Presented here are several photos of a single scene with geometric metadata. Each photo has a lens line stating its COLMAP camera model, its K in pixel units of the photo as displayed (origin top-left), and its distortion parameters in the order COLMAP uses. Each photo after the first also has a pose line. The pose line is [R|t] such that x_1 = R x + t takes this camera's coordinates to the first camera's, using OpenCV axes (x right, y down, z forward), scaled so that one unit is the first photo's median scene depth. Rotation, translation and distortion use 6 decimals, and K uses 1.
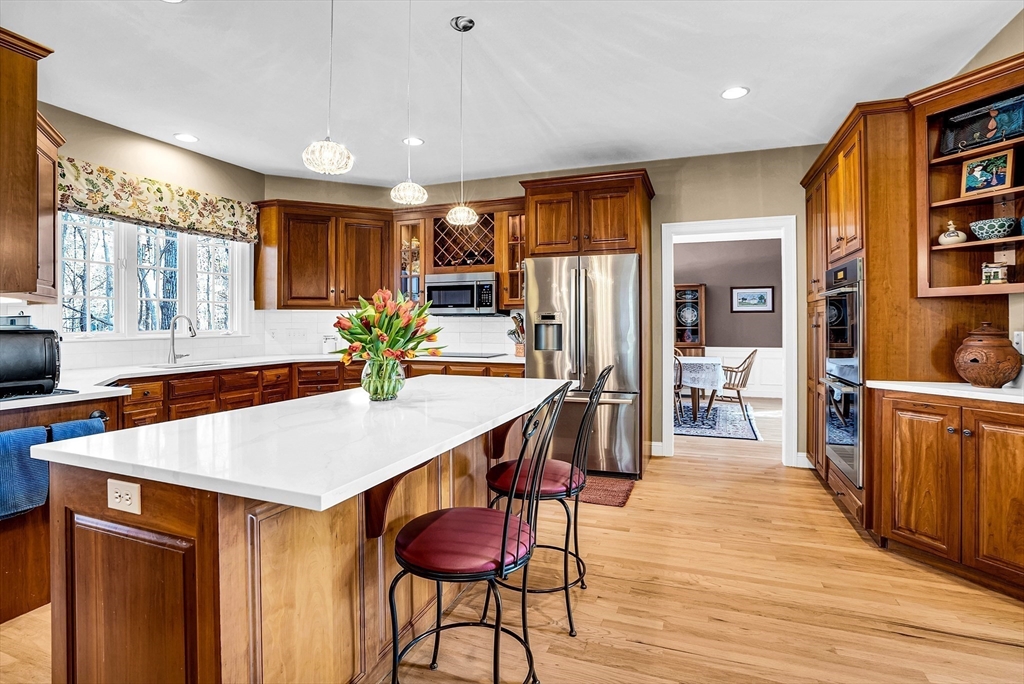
lens RADIAL K [[508.6, 0, 533.6], [0, 508.6, 325.9], [0, 0, 1]] dist [-0.074737, 0.029898]
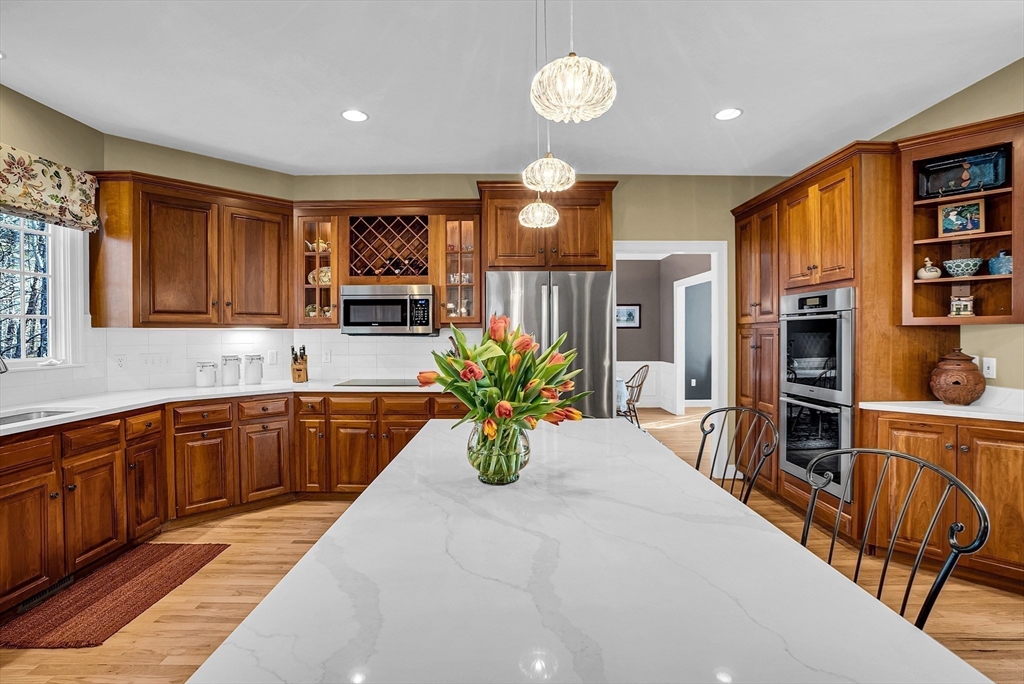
lens RADIAL K [[492.5, 0, 515.2], [0, 492.5, 339.6], [0, 0, 1]] dist [-0.071274, 0.027978]
pose [[0.937799, -0.003074, 0.347165, -0.279897], [0.000245, 0.999966, 0.008193, -0.024751], [-0.347179, -0.007598, 0.937768, 0.209623]]
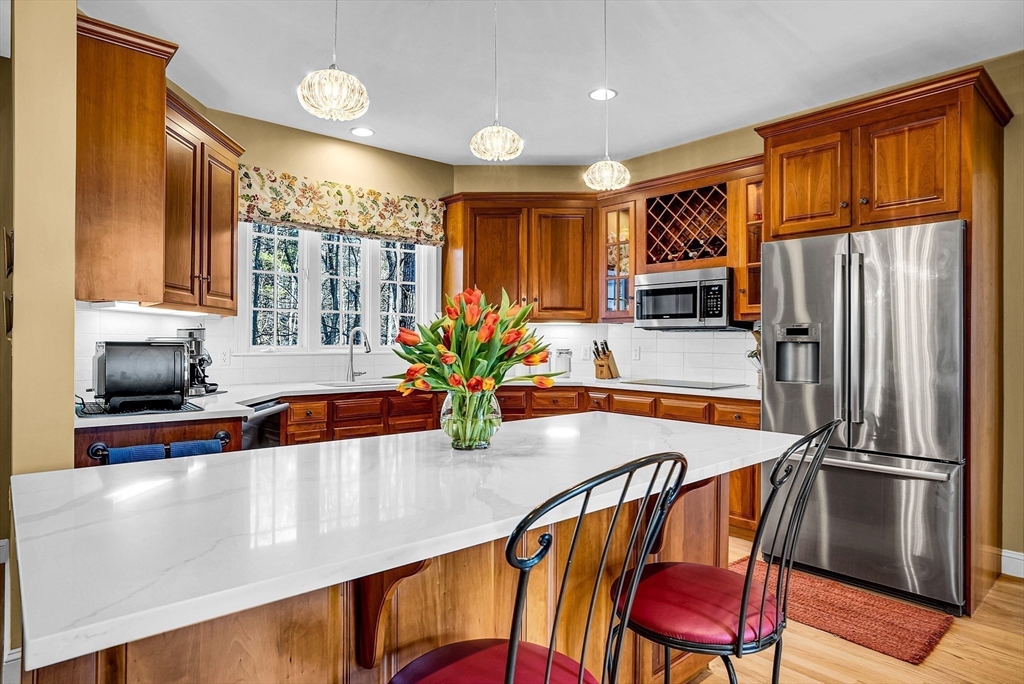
lens RADIAL K [[617.9, 0, 515.4], [0, 617.9, 338.2], [0, 0, 1]] dist [-0.022709, 0.002948]
pose [[0.879995, 0.006831, -0.474934, 0.079071], [-0.010852, 0.999925, -0.005724, -0.000114], [0.474859, 0.010191, 0.880003, 0.135623]]
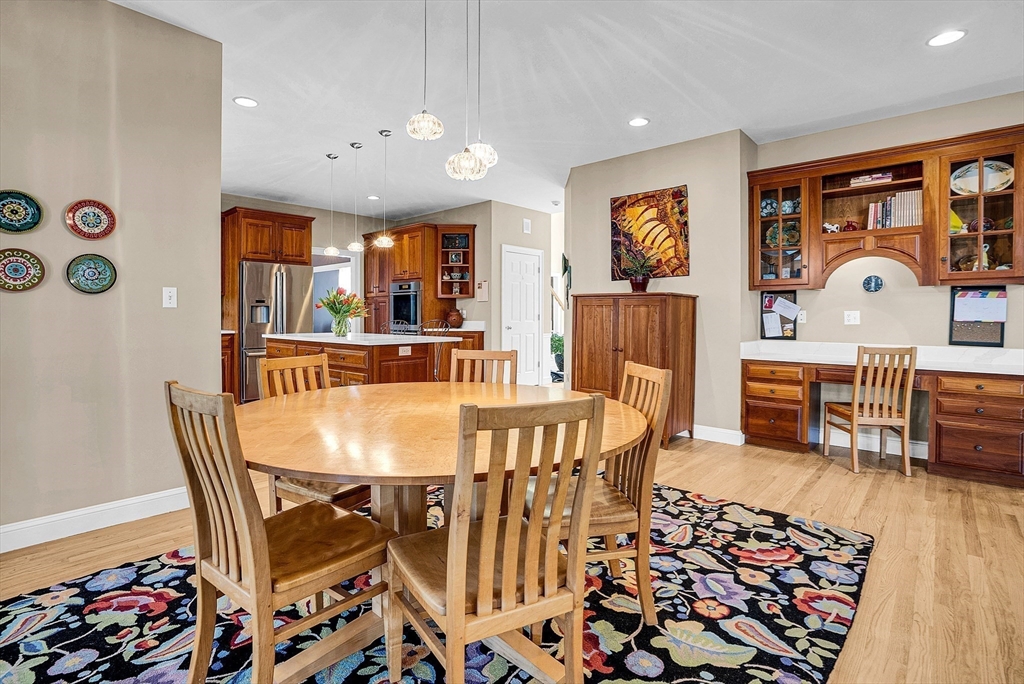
lens RADIAL K [[492.5, 0, 515.2], [0, 492.5, 339.6], [0, 0, 1]] dist [-0.071274, 0.027978]
pose [[0.361736, -0.039432, 0.931446, -1.167921], [-0.003469, 0.999041, 0.043641, 0.039634], [-0.932274, -0.019018, 0.361252, -0.297620]]
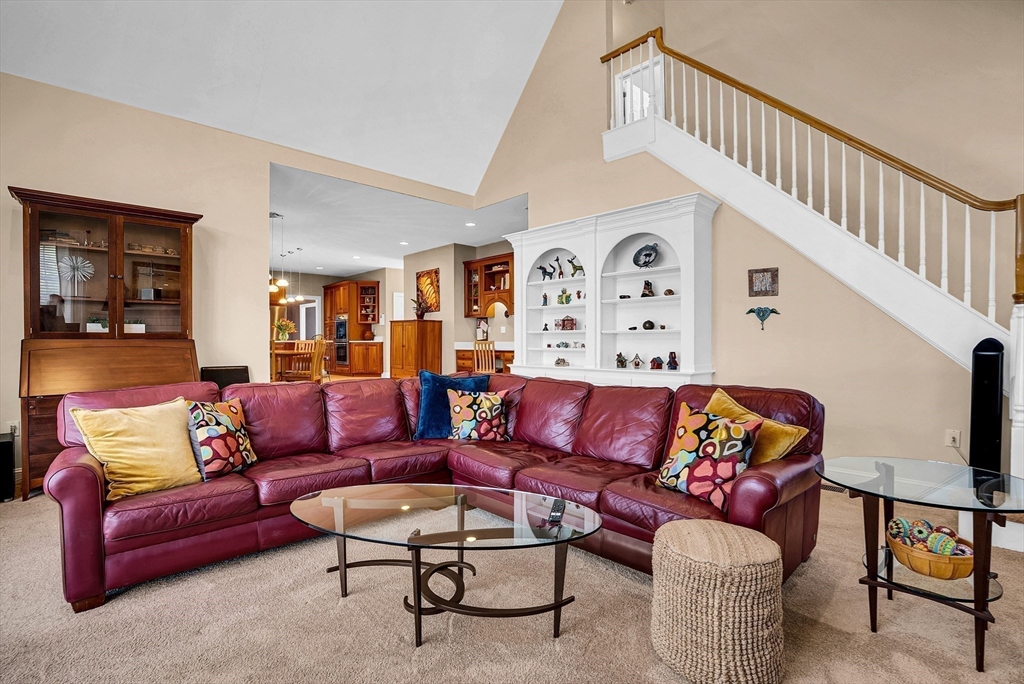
lens RADIAL K [[492.5, 0, 515.2], [0, 492.5, 339.6], [0, 0, 1]] dist [-0.071274, 0.027978]
pose [[0.437444, 0.008256, 0.899208, -2.031474], [0.001669, 0.999949, -0.009993, 0.108984], [-0.899244, 0.005872, 0.437408, -1.773120]]
